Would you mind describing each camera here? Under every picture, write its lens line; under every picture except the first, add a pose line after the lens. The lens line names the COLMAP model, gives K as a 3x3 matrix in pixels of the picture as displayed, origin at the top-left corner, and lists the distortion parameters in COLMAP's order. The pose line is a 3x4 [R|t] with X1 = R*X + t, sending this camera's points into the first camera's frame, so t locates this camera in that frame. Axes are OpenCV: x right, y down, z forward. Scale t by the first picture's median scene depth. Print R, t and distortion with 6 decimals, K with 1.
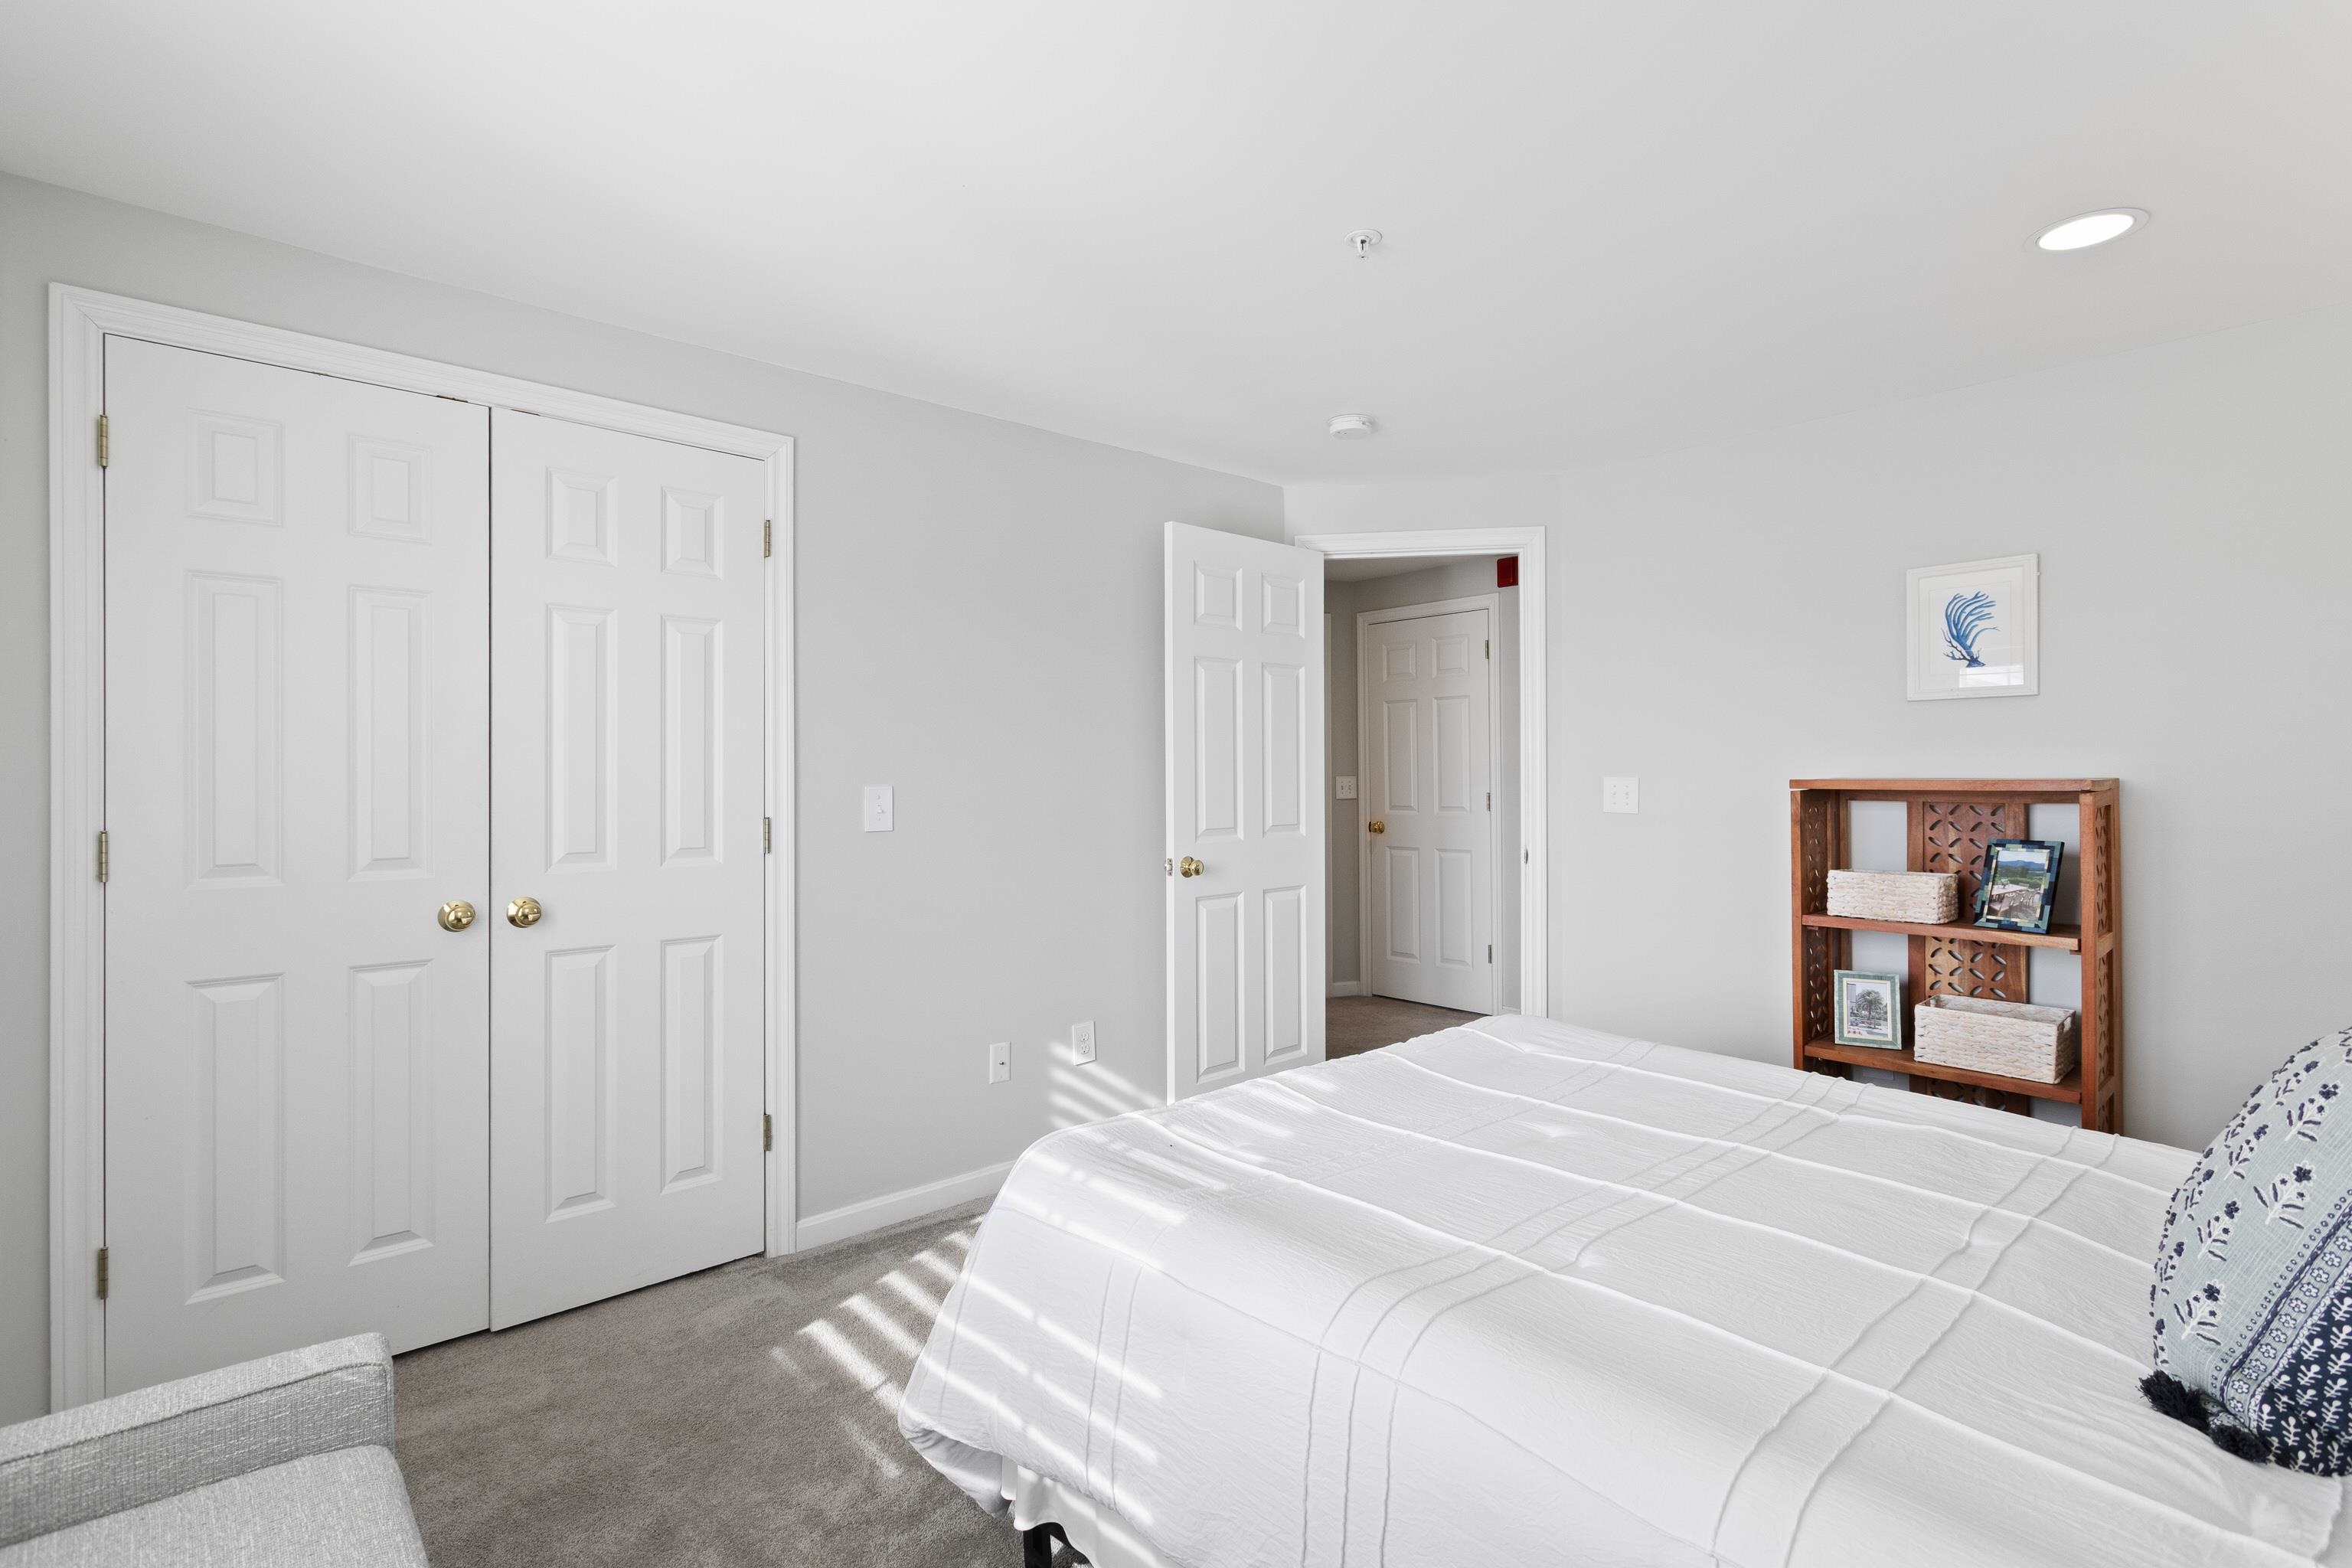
lens RADIAL K [[1117.4, 0, 1184.4], [0, 1117.4, 781.5], [0, 0, 1]] dist [-0.004163, 0.002072]
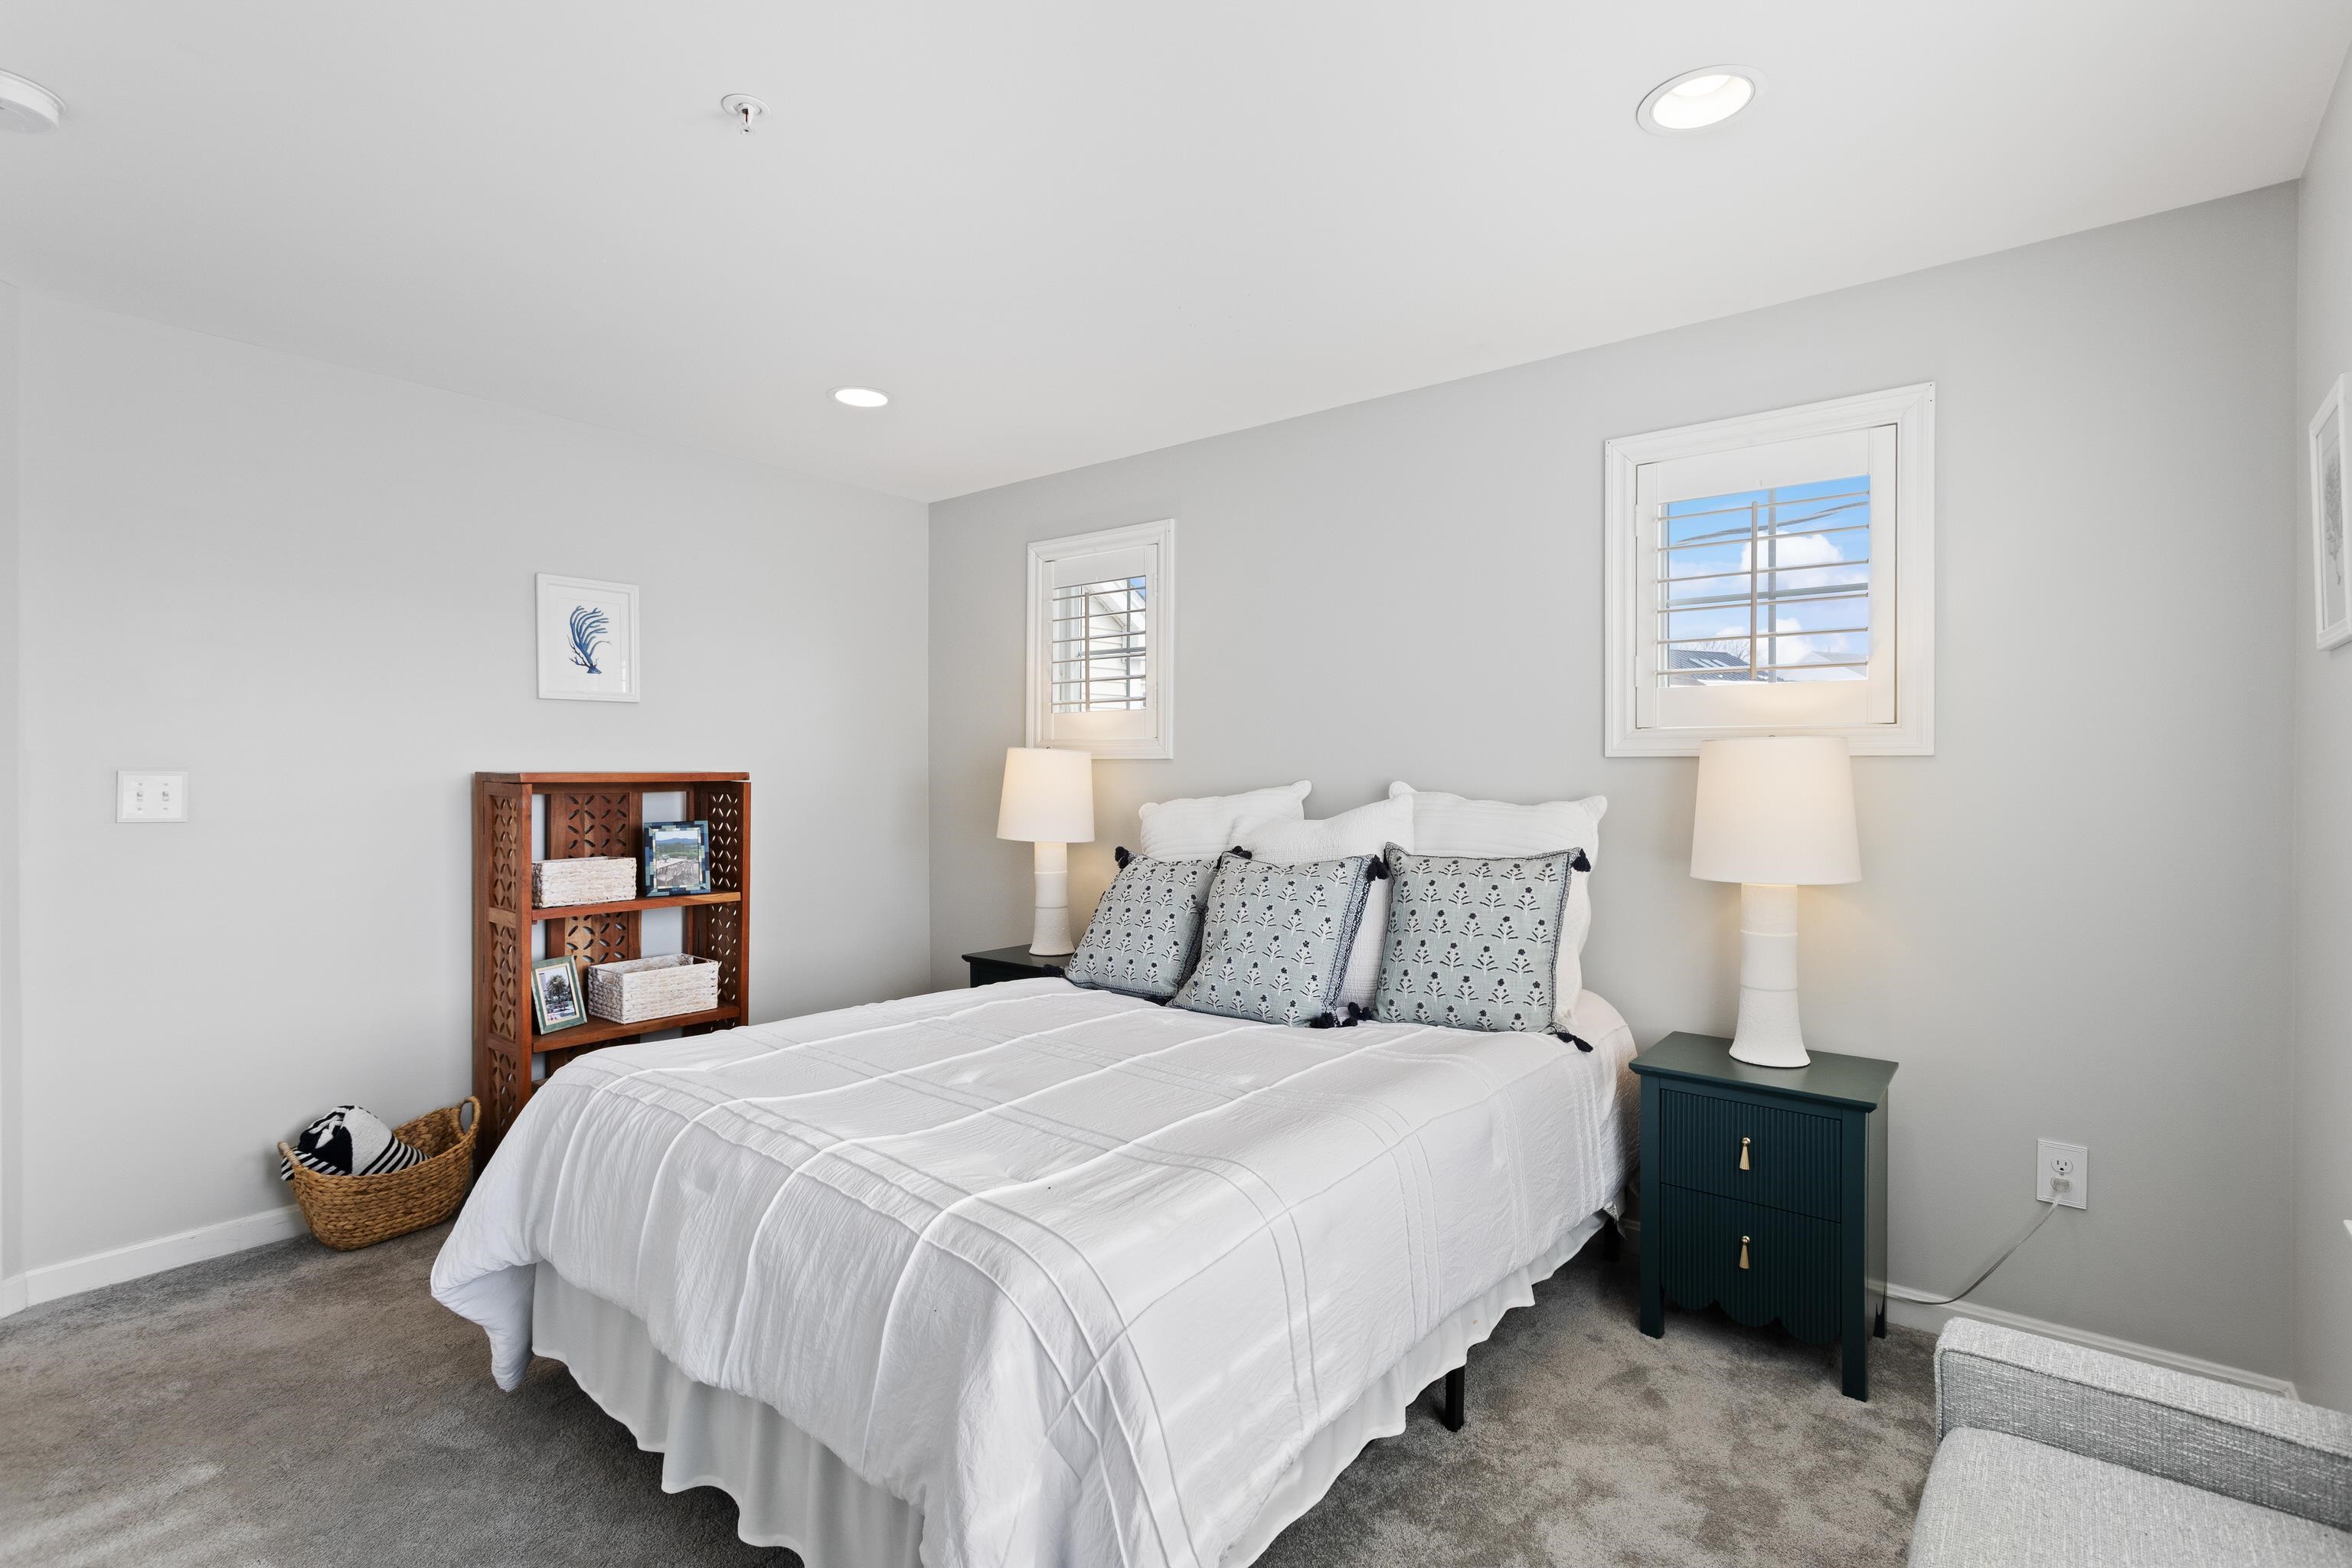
lens RADIAL K [[1117.4, 0, 1185.4], [0, 1117.4, 786.2], [0, 0, 1]] dist [-0.004163, 0.002072]
pose [[-0.197353, -0.011616, 0.980264, -0.534703], [0.003431, 0.999915, 0.012540, -0.000298], [-0.980326, 0.005838, -0.197297, 0.645308]]
